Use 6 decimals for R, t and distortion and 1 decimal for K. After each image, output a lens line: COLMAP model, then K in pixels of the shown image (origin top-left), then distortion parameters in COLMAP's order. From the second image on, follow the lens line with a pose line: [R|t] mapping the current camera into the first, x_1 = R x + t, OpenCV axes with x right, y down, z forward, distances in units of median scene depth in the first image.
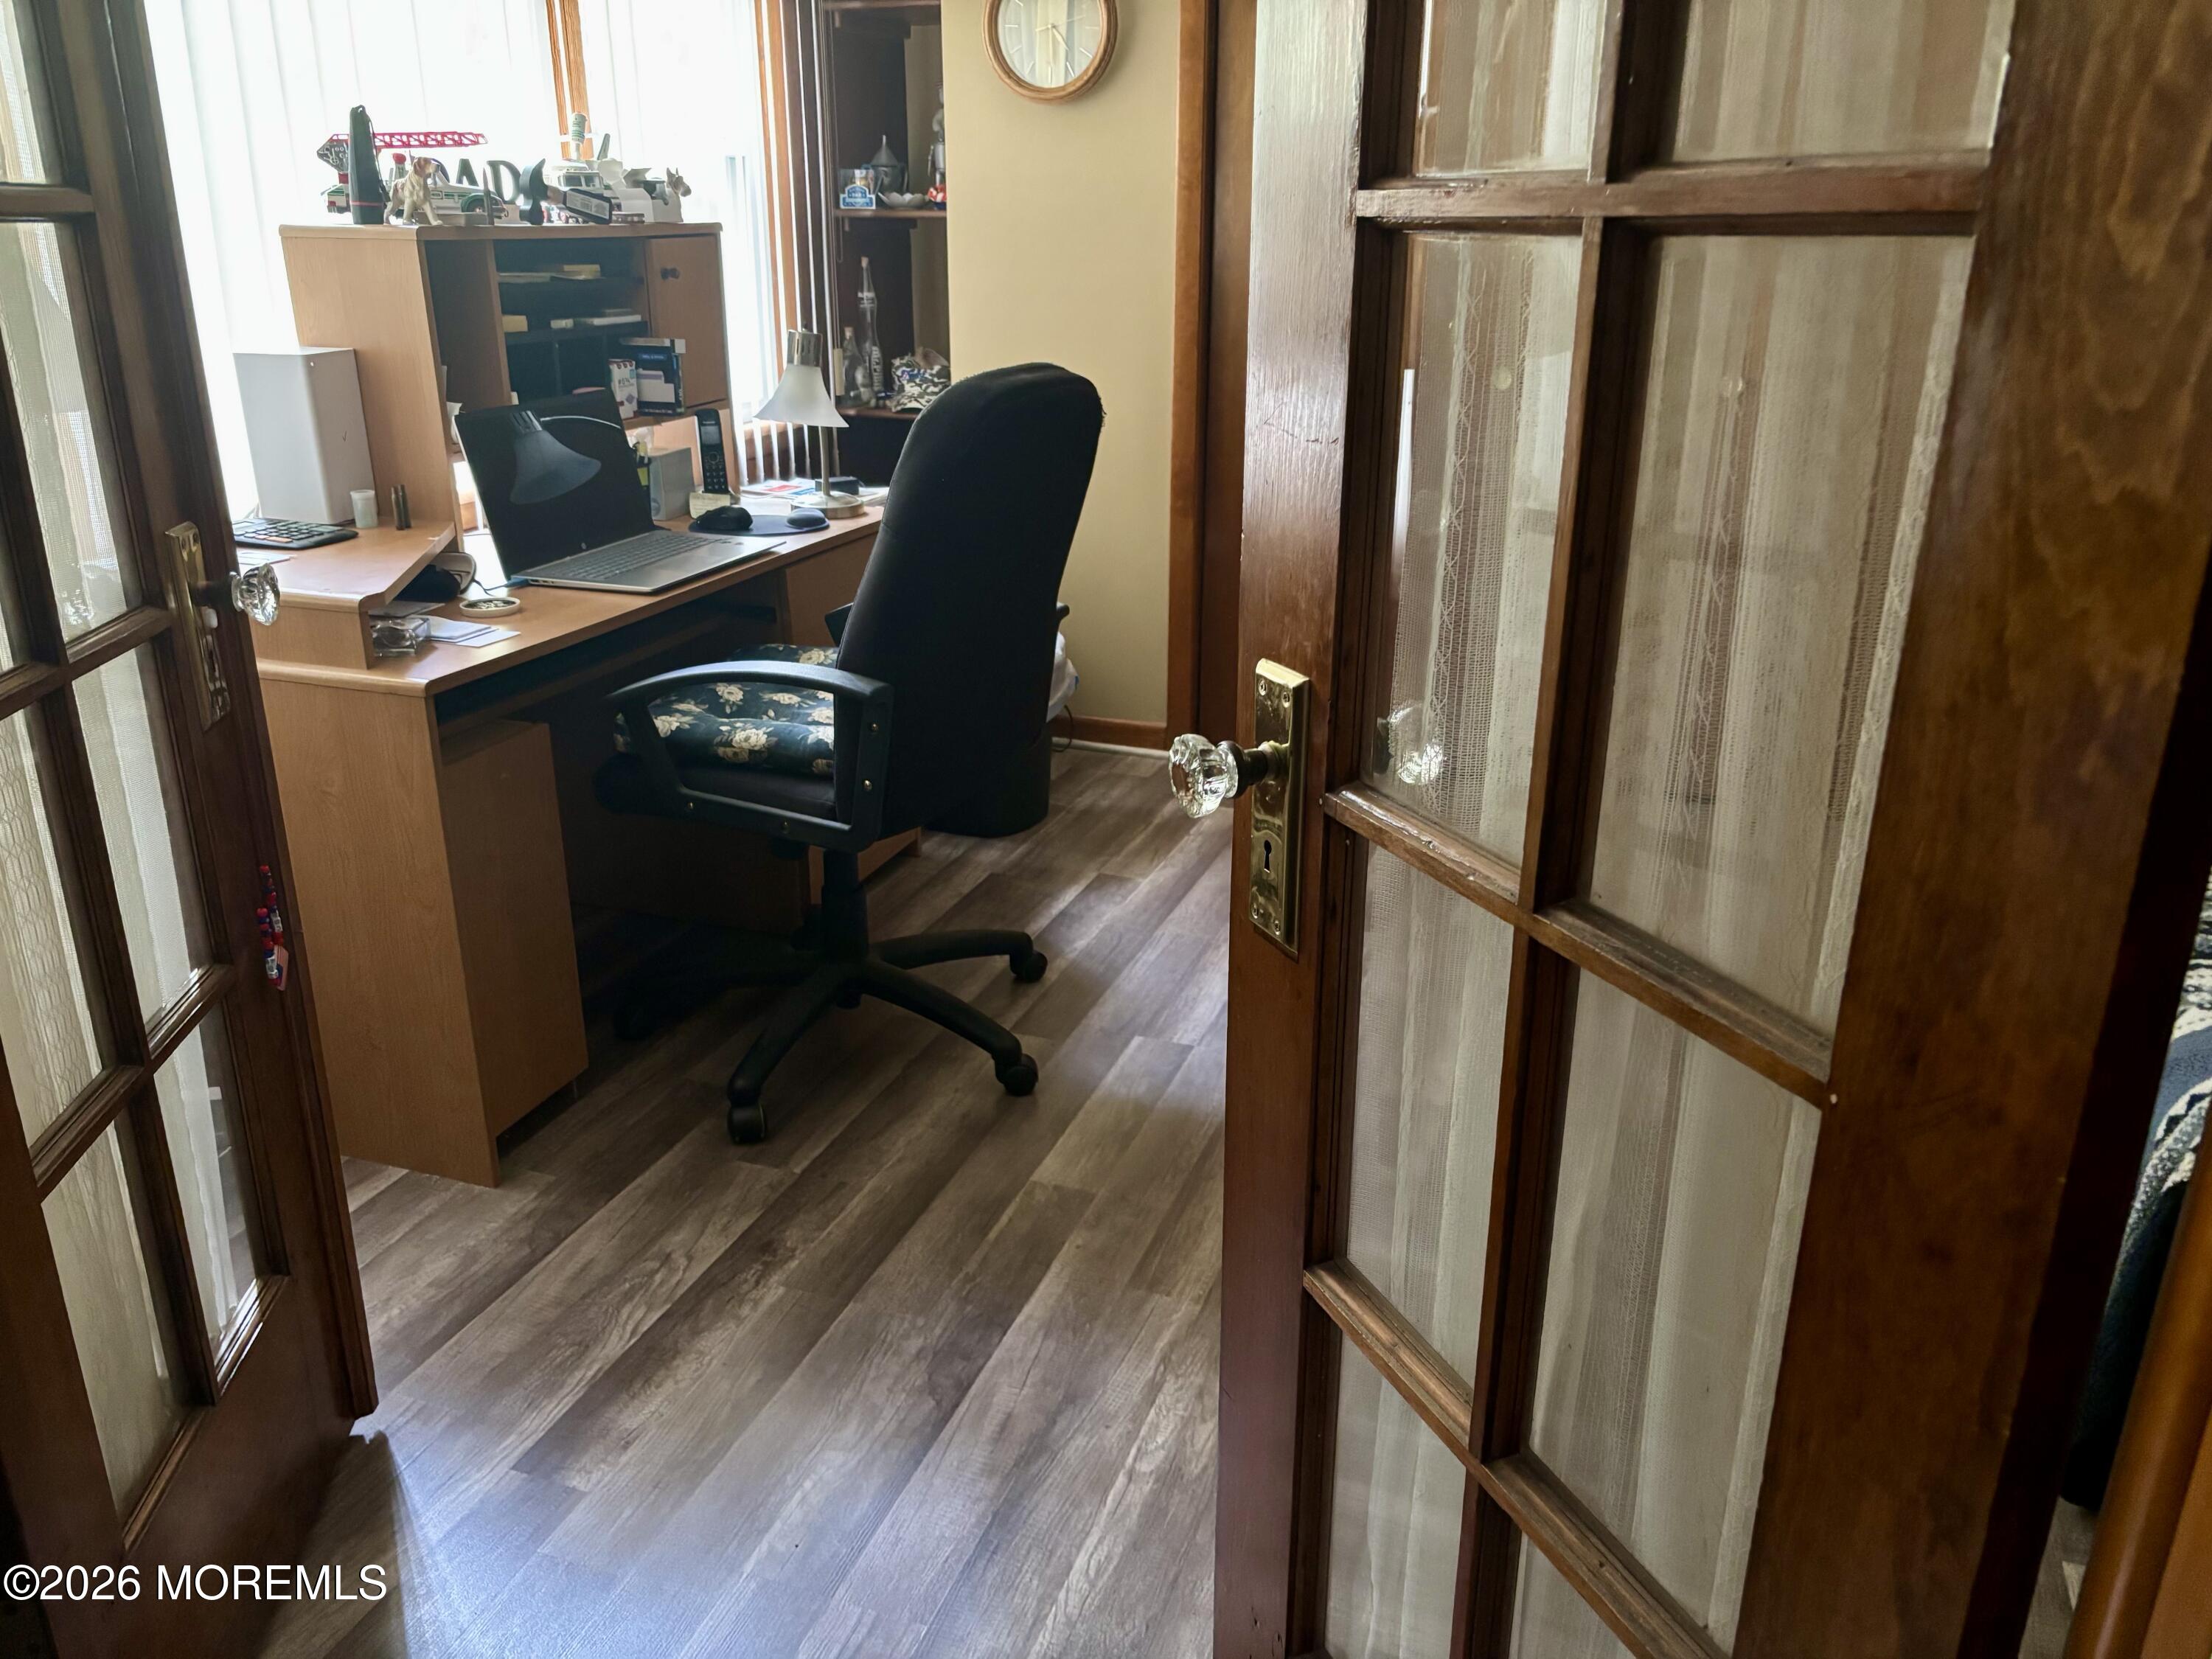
lens RADIAL K [[1668.4, 0, 1088.1], [0, 1668.4, 821.8], [0, 0, 1]] dist [0.046049, -0.040547]
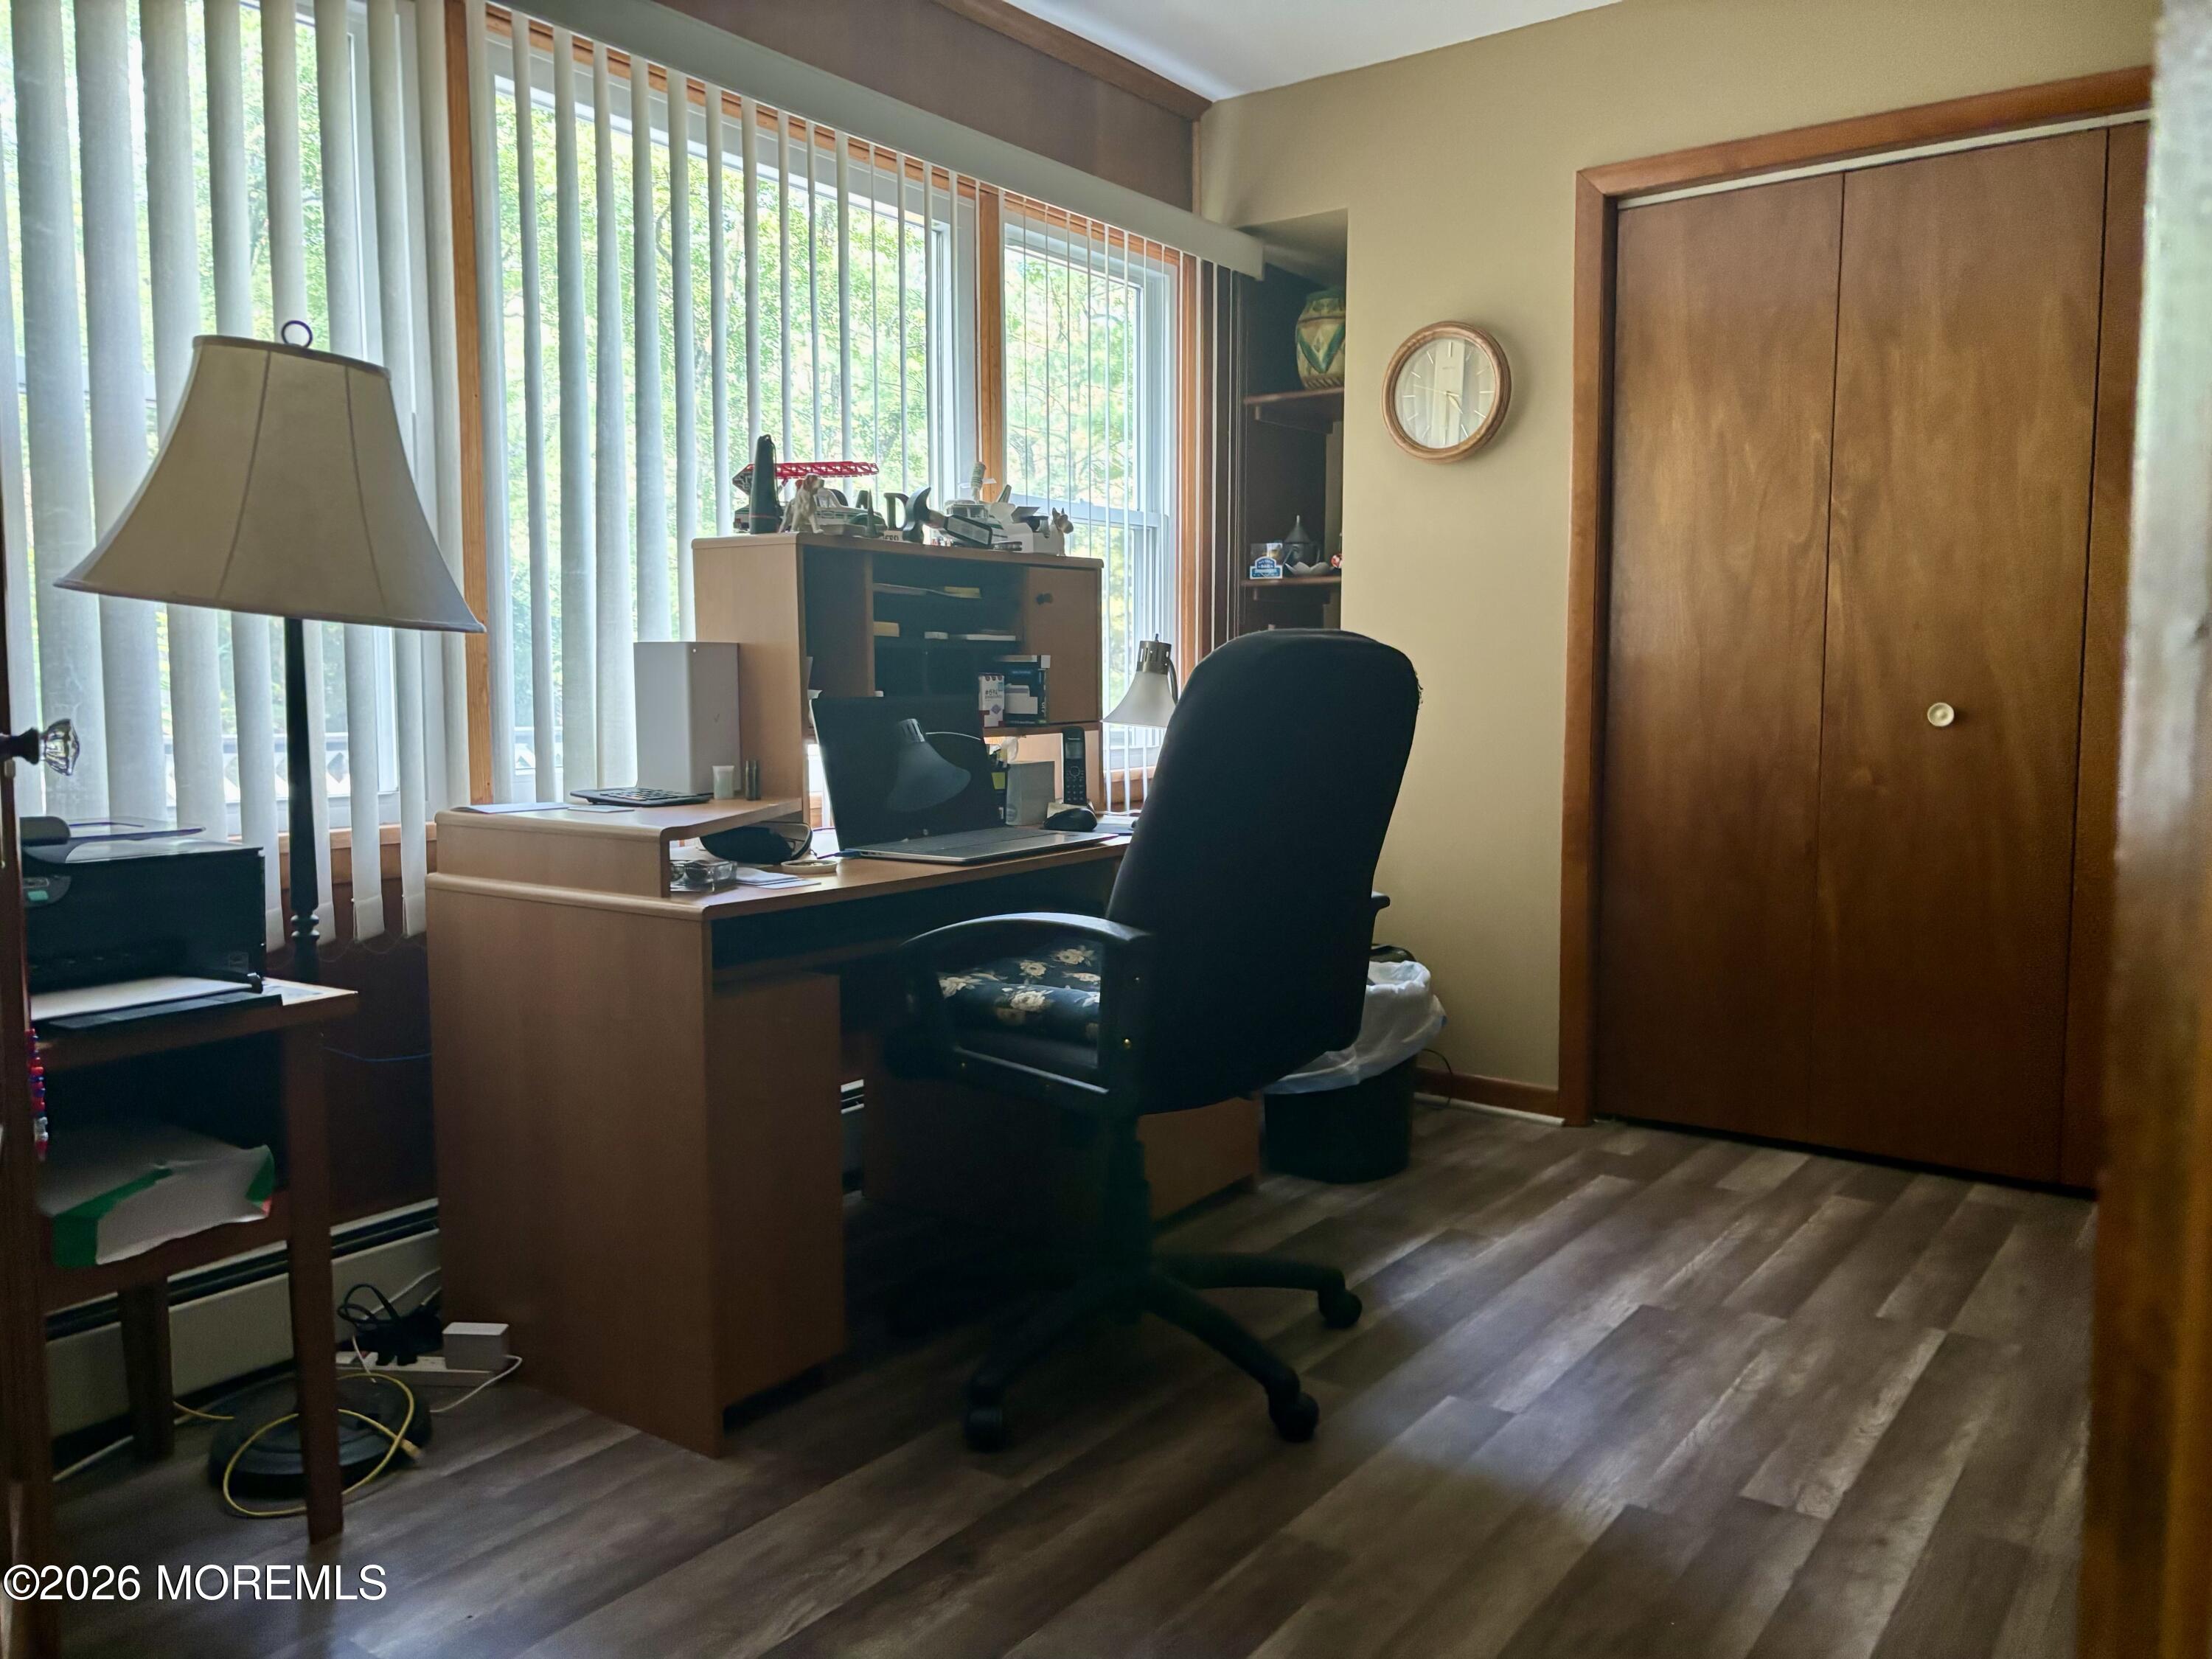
lens RADIAL K [[1673.9, 0, 1107.5], [0, 1673.9, 811.0], [0, 0, 1]] dist [0.048644, -0.005260]
pose [[0.960184, 0.017707, -0.278807, 0.094827], [-0.091413, 0.962965, -0.253657, 0.074334], [0.263989, 0.269044, 0.926242, 0.073526]]
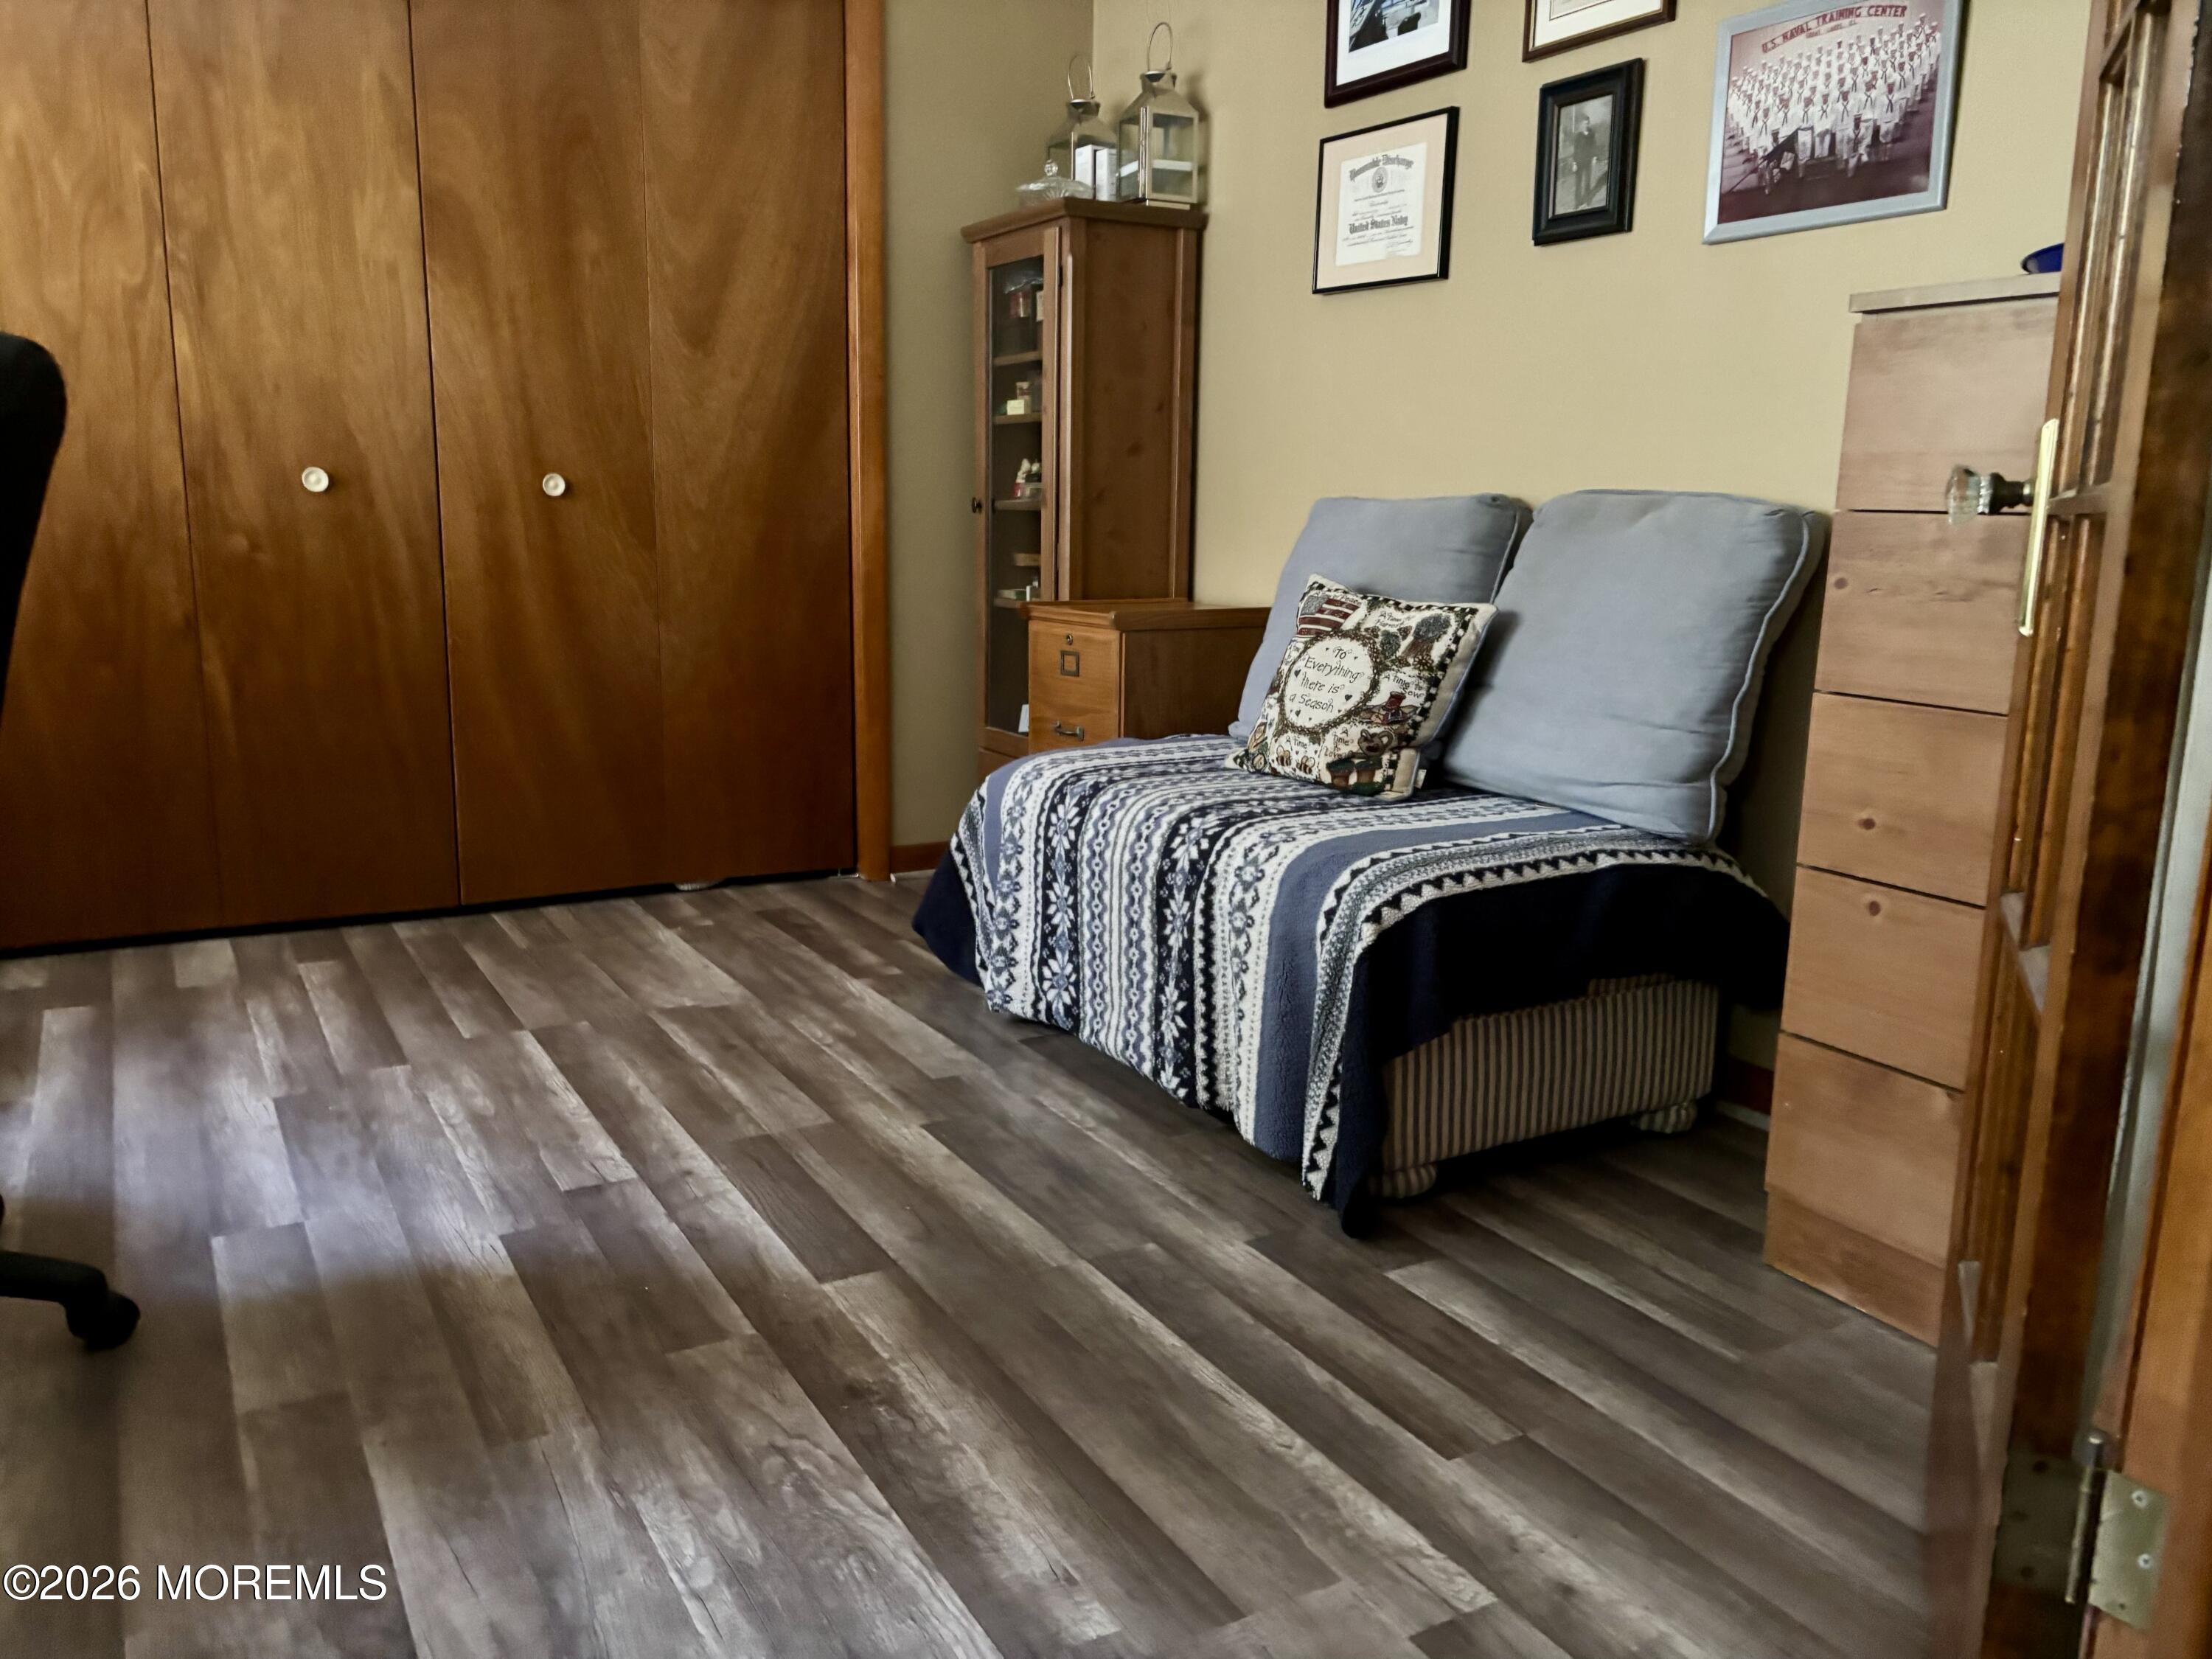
lens RADIAL K [[1688.4, 0, 1106.0], [0, 1688.4, 829.5], [0, 0, 1]] dist [-0.002217, -0.005058]
pose [[0.634458, -0.131648, 0.761664, -0.265349], [0.241766, 0.969747, -0.033775, 0.072146], [-0.734174, 0.205573, 0.647092, 0.173021]]
